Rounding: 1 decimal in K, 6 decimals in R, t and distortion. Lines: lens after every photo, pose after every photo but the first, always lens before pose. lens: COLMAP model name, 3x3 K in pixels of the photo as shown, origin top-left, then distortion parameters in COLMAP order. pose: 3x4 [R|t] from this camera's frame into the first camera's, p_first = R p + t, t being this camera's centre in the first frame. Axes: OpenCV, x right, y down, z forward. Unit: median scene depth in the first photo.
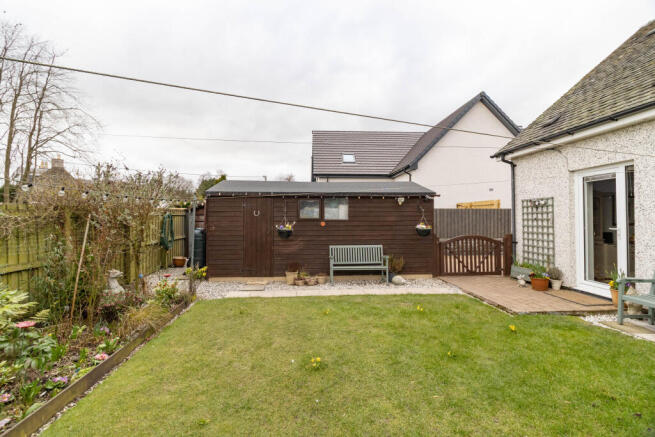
lens RADIAL K [[298.0, 0, 327.0], [0, 298.0, 212.5], [0, 0, 1]] dist [0.002135, 0.000553]
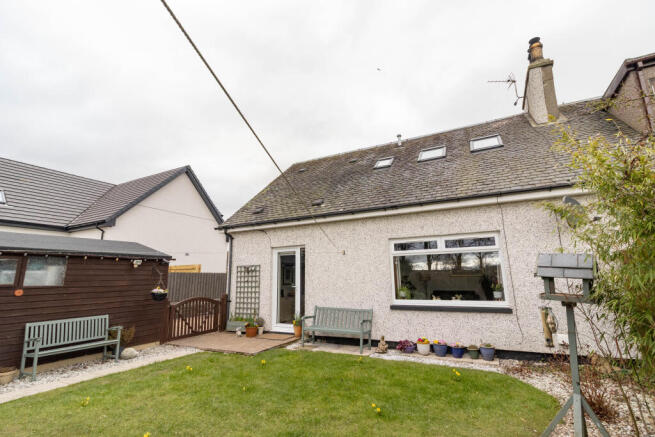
lens RADIAL K [[306.1, 0, 329.8], [0, 306.1, 213.8], [0, 0, 1]] dist [0.002475, 0.000340]
pose [[0.518005, 0.170699, 0.838173, -0.285697], [0.000349, 0.979843, -0.199767, 0.000195], [-0.855378, 0.103773, 0.507504, -0.025961]]
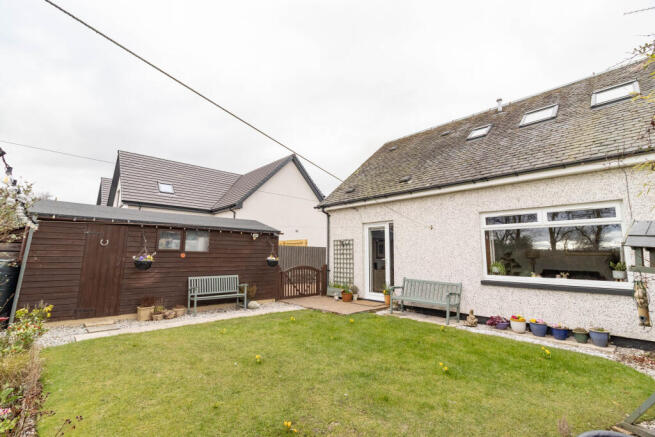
lens RADIAL K [[298.0, 0, 327.0], [0, 298.0, 212.5], [0, 0, 1]] dist [0.002135, 0.000553]
pose [[0.777959, 0.100346, 0.620251, -0.285672], [-0.023097, 0.991065, -0.131367, 0.015936], [-0.627891, 0.087872, 0.773325, -0.104497]]
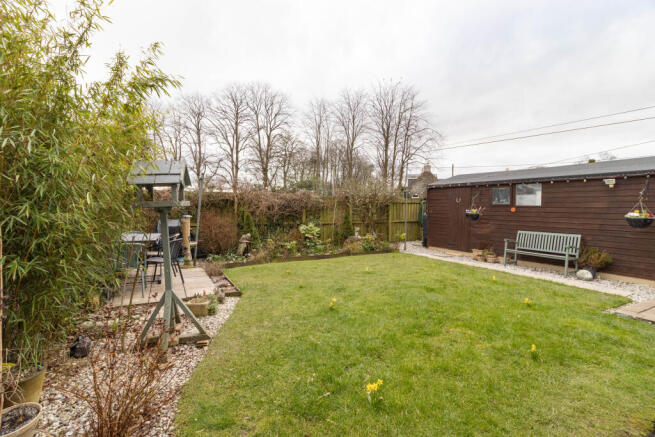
lens RADIAL K [[298.0, 0, 327.0], [0, 298.0, 212.5], [0, 0, 1]] dist [0.002135, 0.000553]
pose [[0.439834, 0.023774, -0.897764, 0.669315], [-0.004645, 0.999696, 0.024198, 0.026501], [0.898067, -0.006473, 0.439811, -0.056436]]
